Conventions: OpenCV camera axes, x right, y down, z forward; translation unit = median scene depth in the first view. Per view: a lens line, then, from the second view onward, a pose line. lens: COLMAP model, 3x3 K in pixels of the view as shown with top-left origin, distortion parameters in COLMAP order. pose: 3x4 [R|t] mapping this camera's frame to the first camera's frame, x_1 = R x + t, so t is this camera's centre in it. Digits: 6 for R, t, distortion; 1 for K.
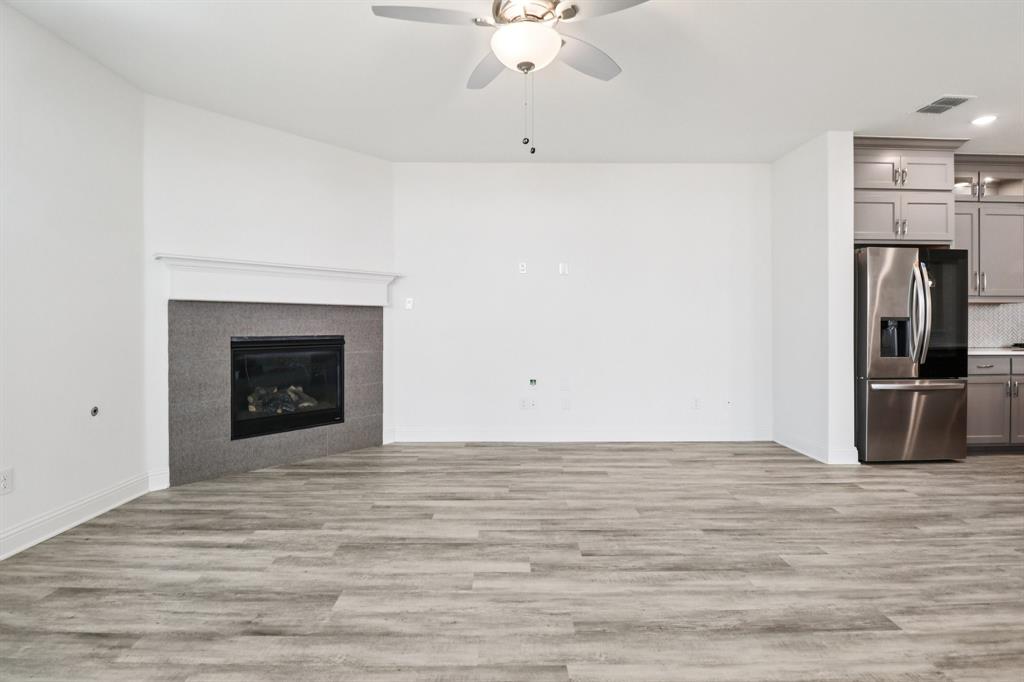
lens RADIAL K [[472.5, 0, 511.5], [0, 472.5, 326.7], [0, 0, 1]] dist [-0.003543, -0.010246]
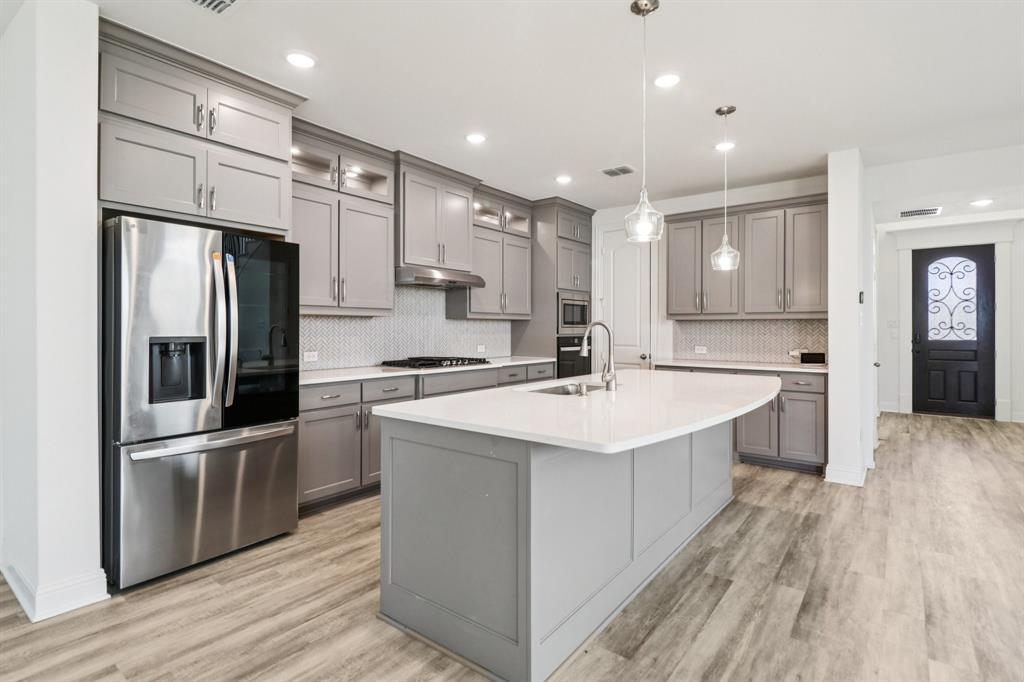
lens RADIAL K [[504.2, 0, 507.1], [0, 504.2, 325.6], [0, 0, 1]] dist [-0.000610, -0.007173]
pose [[0.624163, 0.004456, 0.781281, 0.700345], [0.003597, 0.999957, -0.008577, -0.034073], [-0.781286, 0.008163, 0.624120, 0.304285]]
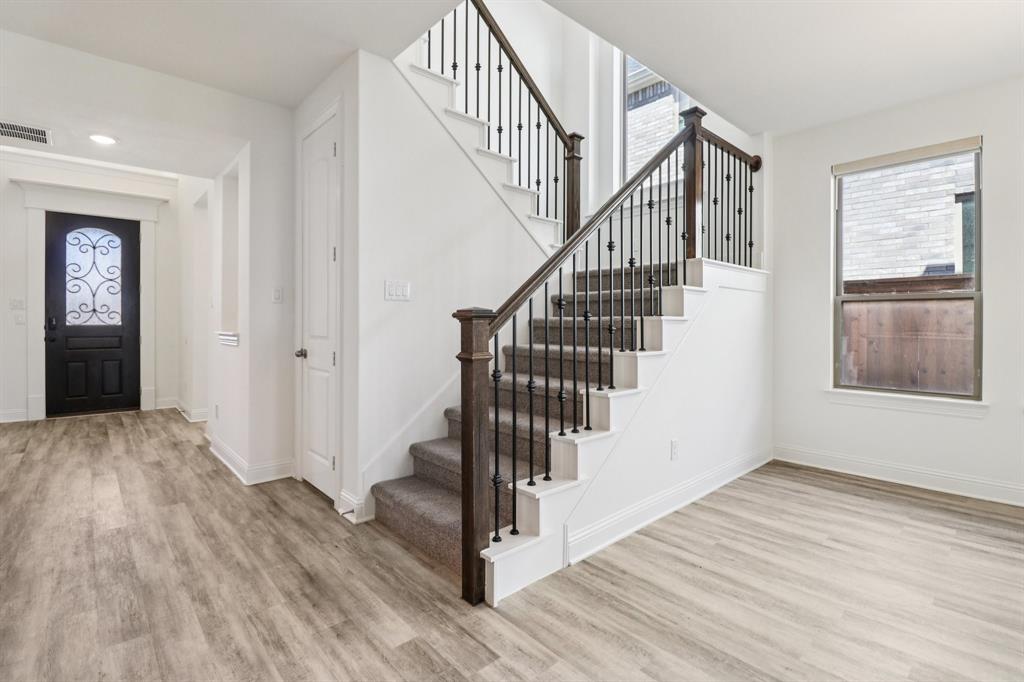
lens RADIAL K [[472.5, 0, 507.0], [0, 472.5, 326.8], [0, 0, 1]] dist [-0.003543, -0.010246]
pose [[-0.661388, -0.009036, 0.749989, 1.338205], [-0.000006, 0.999927, 0.012043, 0.005201], [-0.750044, 0.007960, -0.661341, 0.143323]]
